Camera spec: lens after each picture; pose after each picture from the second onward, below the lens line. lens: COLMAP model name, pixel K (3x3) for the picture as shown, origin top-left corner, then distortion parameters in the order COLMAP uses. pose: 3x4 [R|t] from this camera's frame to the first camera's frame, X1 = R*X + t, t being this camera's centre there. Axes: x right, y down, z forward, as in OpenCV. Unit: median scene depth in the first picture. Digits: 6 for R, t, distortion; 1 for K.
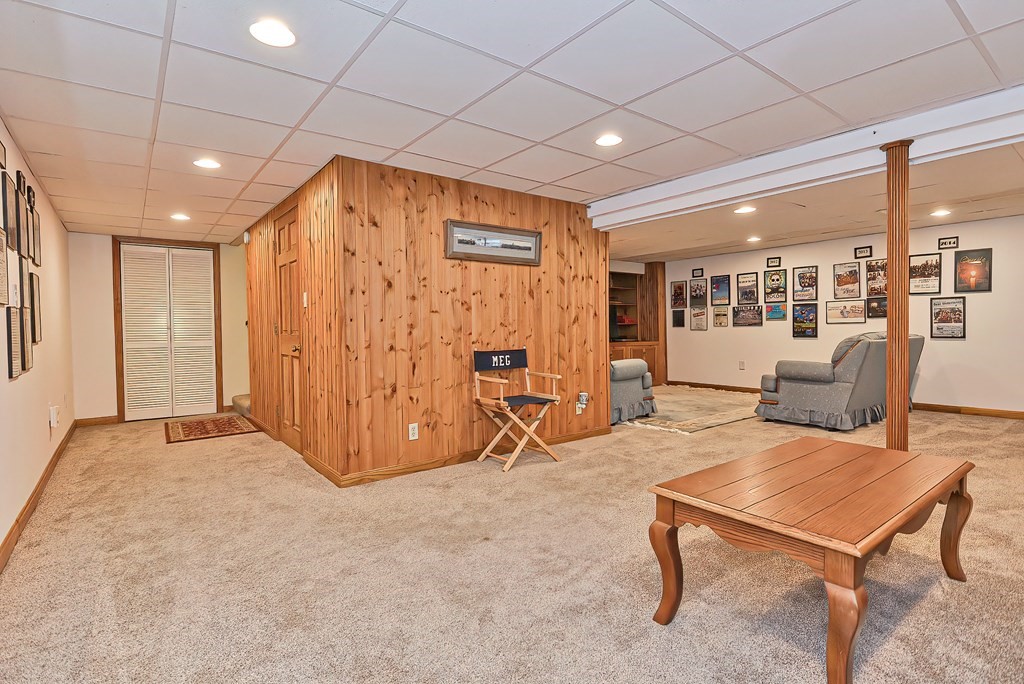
lens RADIAL K [[503.8, 0, 508.0], [0, 503.8, 335.6], [0, 0, 1]] dist [0.000733, -0.004431]
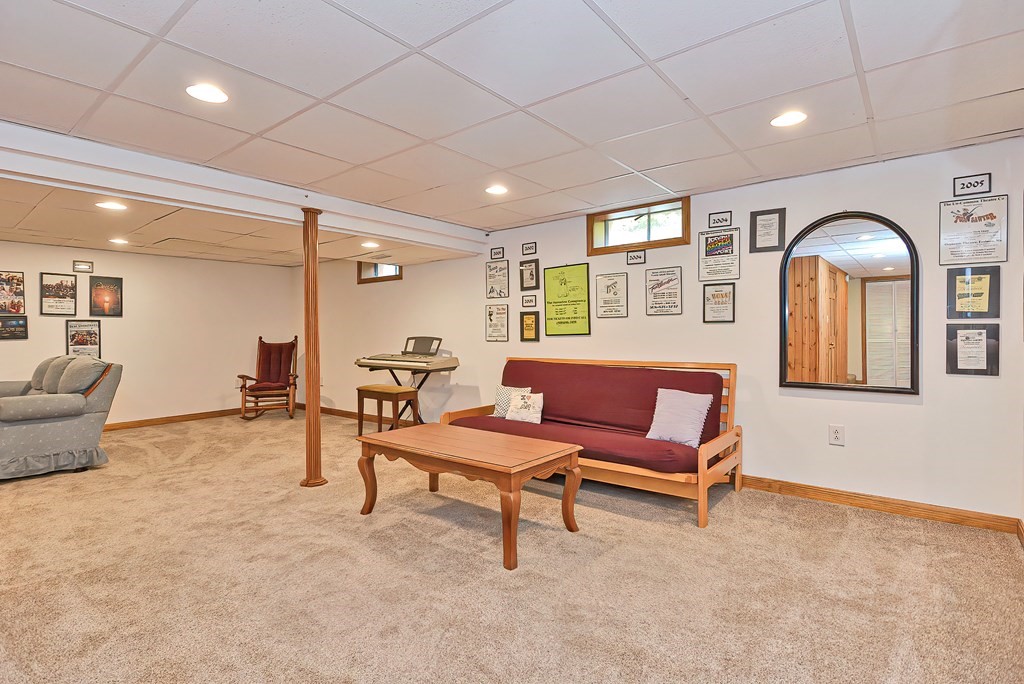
lens RADIAL K [[503.8, 0, 514.1], [0, 503.8, 337.5], [0, 0, 1]] dist [0.000733, -0.004431]
pose [[-0.237047, 0.006802, 0.971474, -0.377680], [0.029368, 0.999569, 0.000168, -0.018949], [-0.971054, 0.028570, -0.237145, 0.481288]]
